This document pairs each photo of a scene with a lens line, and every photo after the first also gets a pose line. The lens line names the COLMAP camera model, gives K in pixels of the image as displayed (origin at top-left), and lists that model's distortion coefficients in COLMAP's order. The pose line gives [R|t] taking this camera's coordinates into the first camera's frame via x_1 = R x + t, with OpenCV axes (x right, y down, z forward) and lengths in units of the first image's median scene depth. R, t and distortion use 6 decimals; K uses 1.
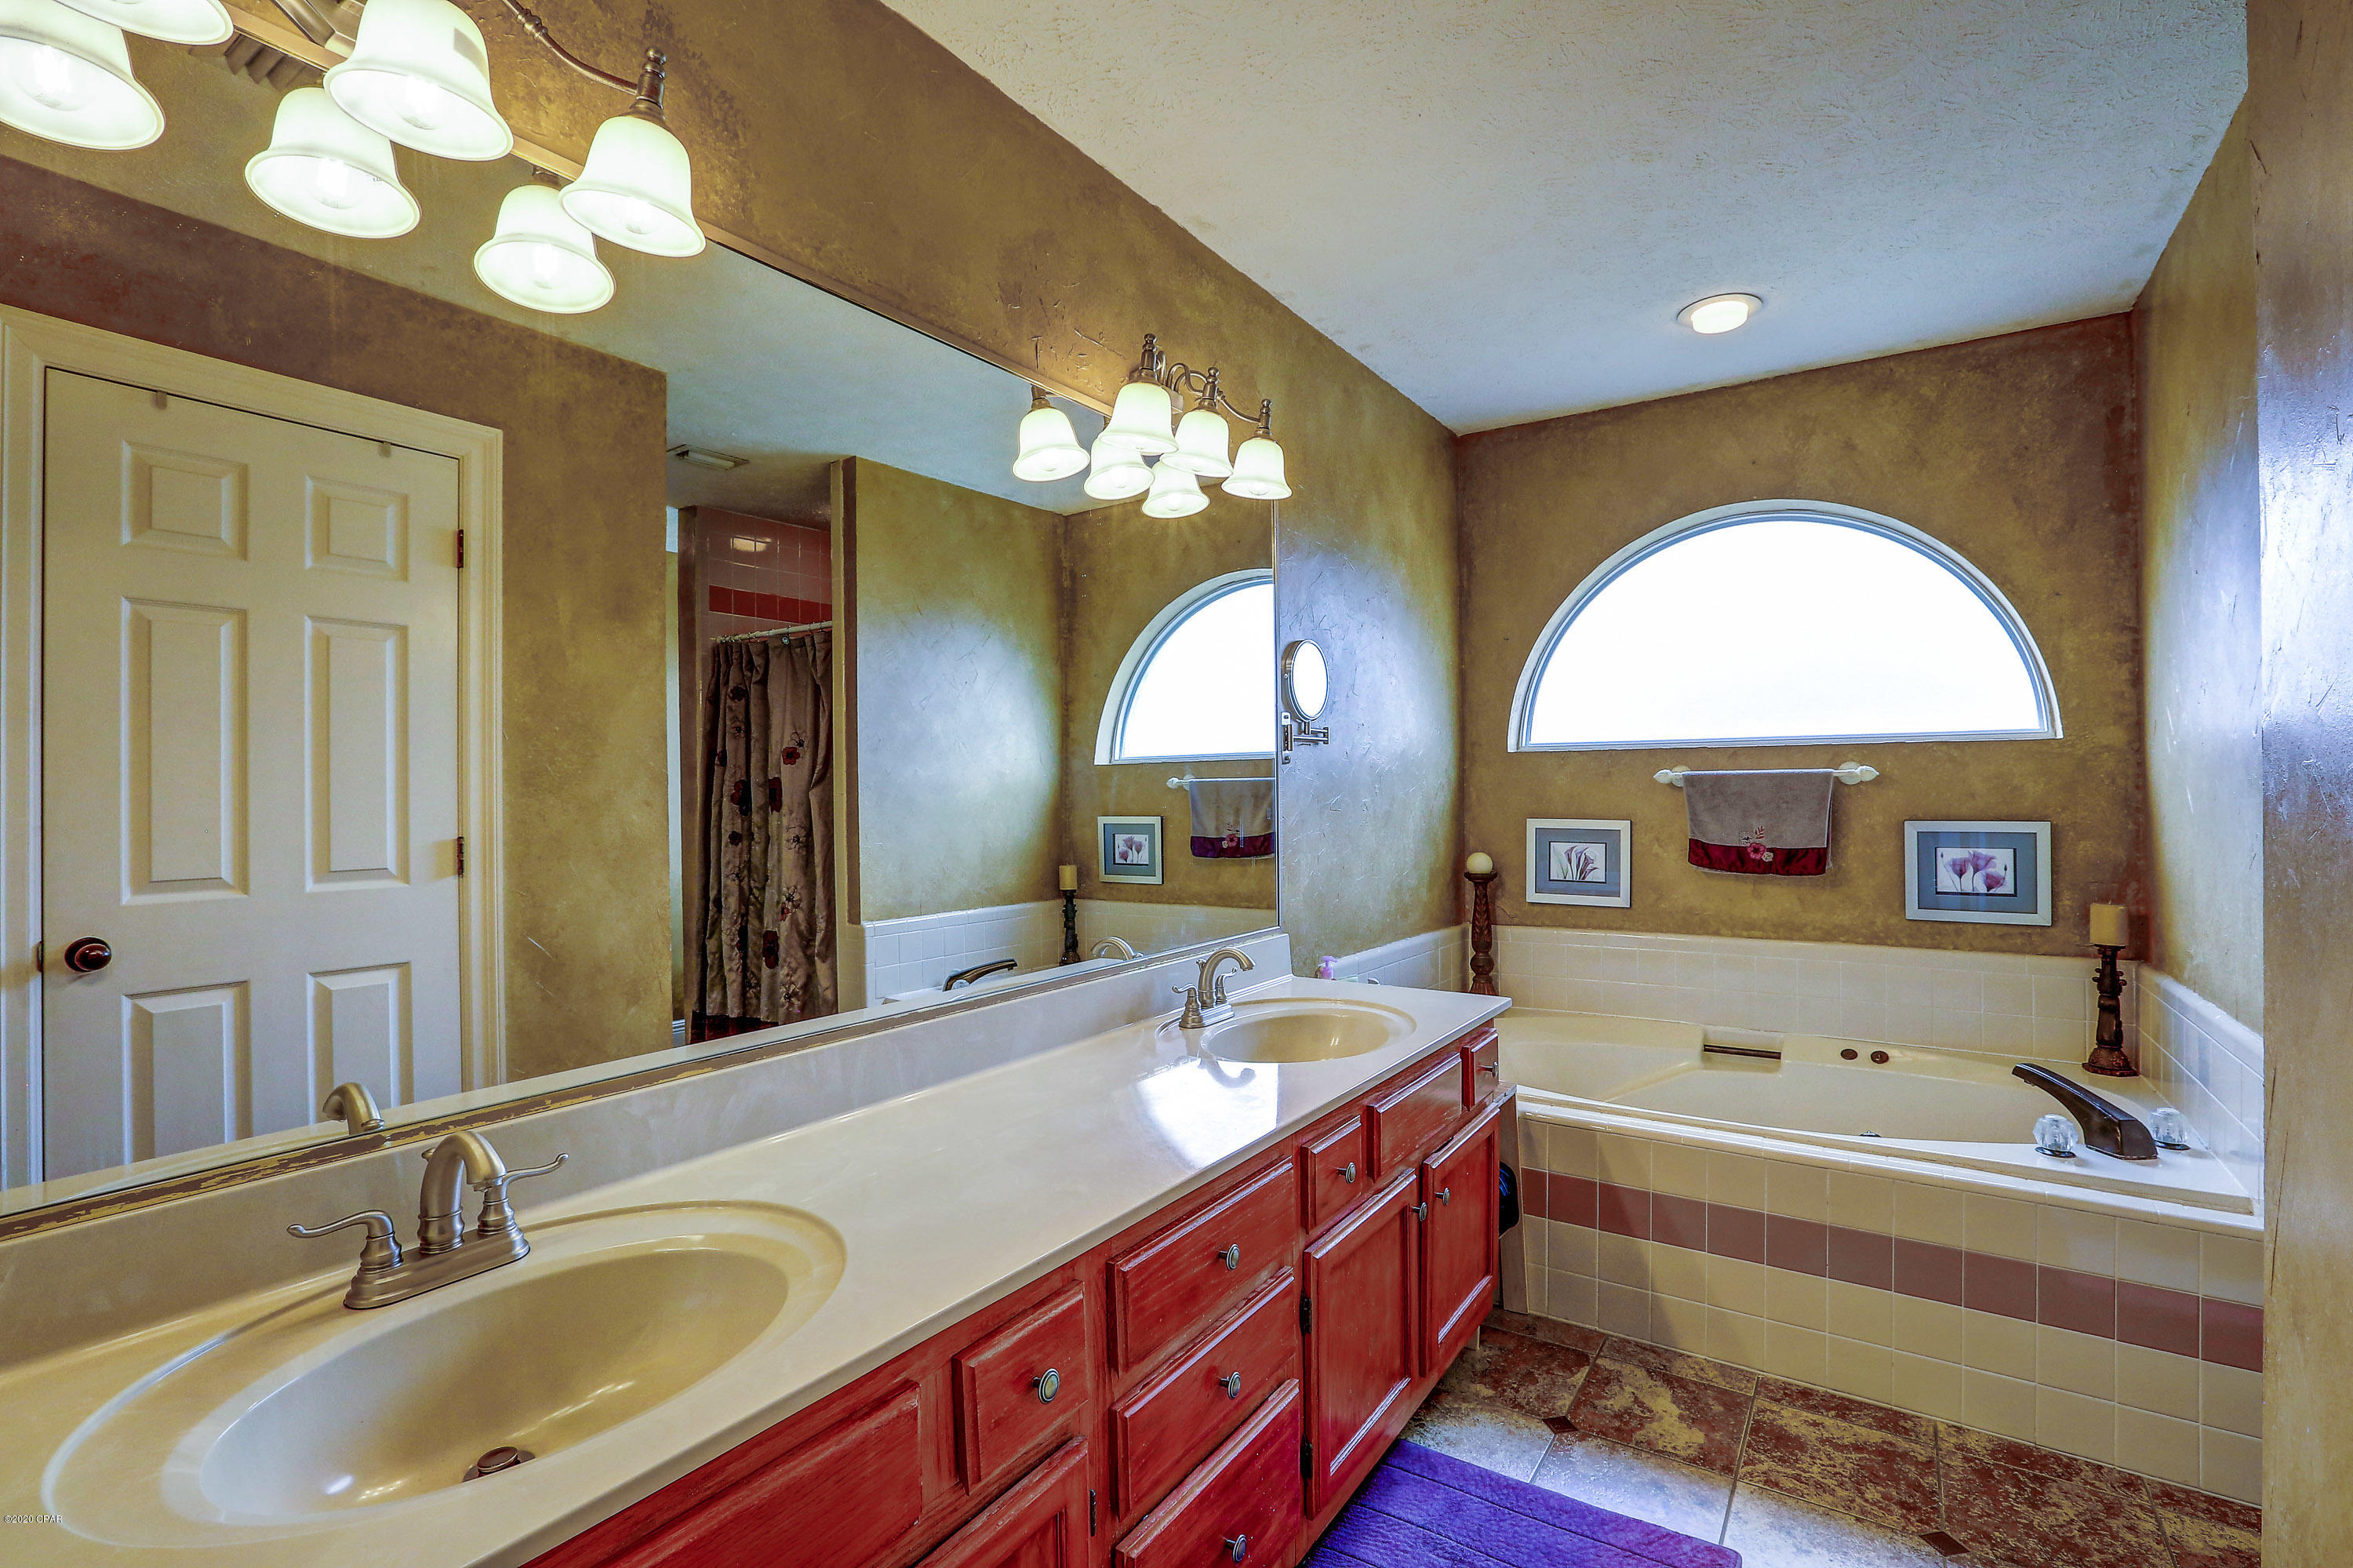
lens RADIAL K [[1086.5, 0, 1170.4], [0, 1086.5, 781.7], [0, 0, 1]] dist [-0.053048, 0.020159]
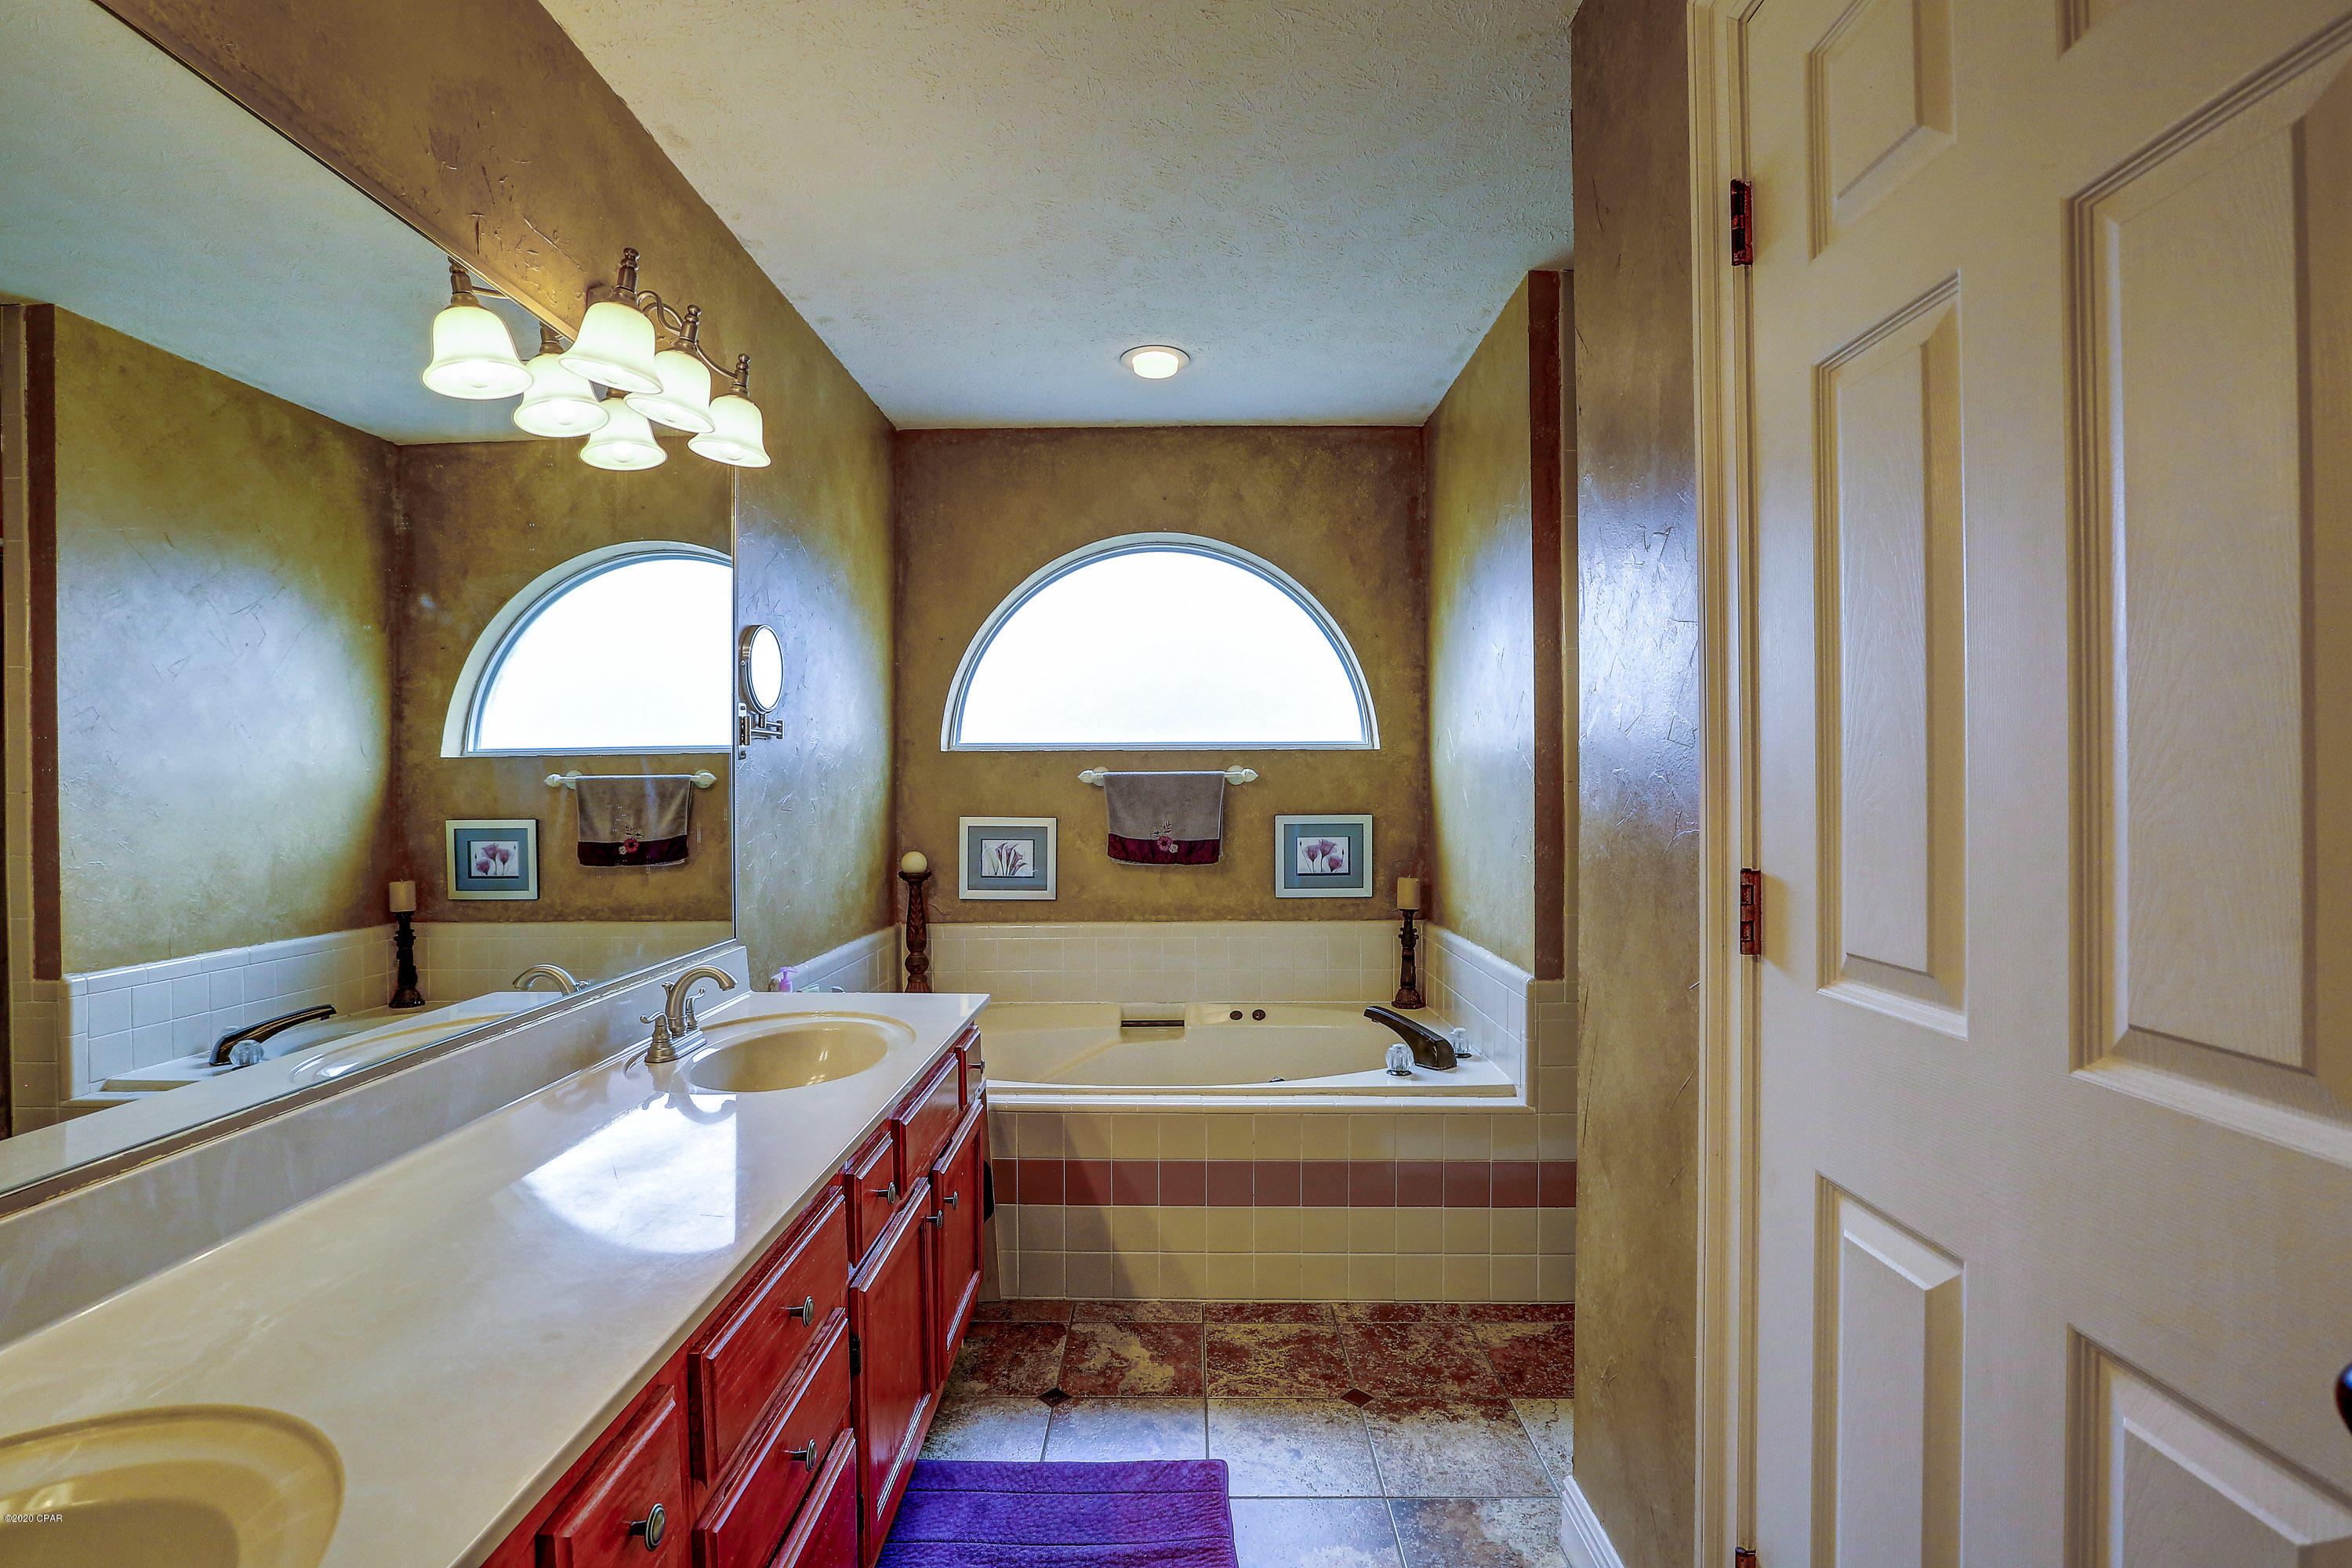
lens RADIAL K [[1086.0, 0, 1184.3], [0, 1086.0, 784.5], [0, 0, 1]] dist [-0.053048, 0.020159]
pose [[0.829151, 0.004397, 0.559008, -0.095357], [-0.006275, 0.999979, 0.001442, 0.001065], [-0.558990, -0.004703, 0.829161, 0.050018]]
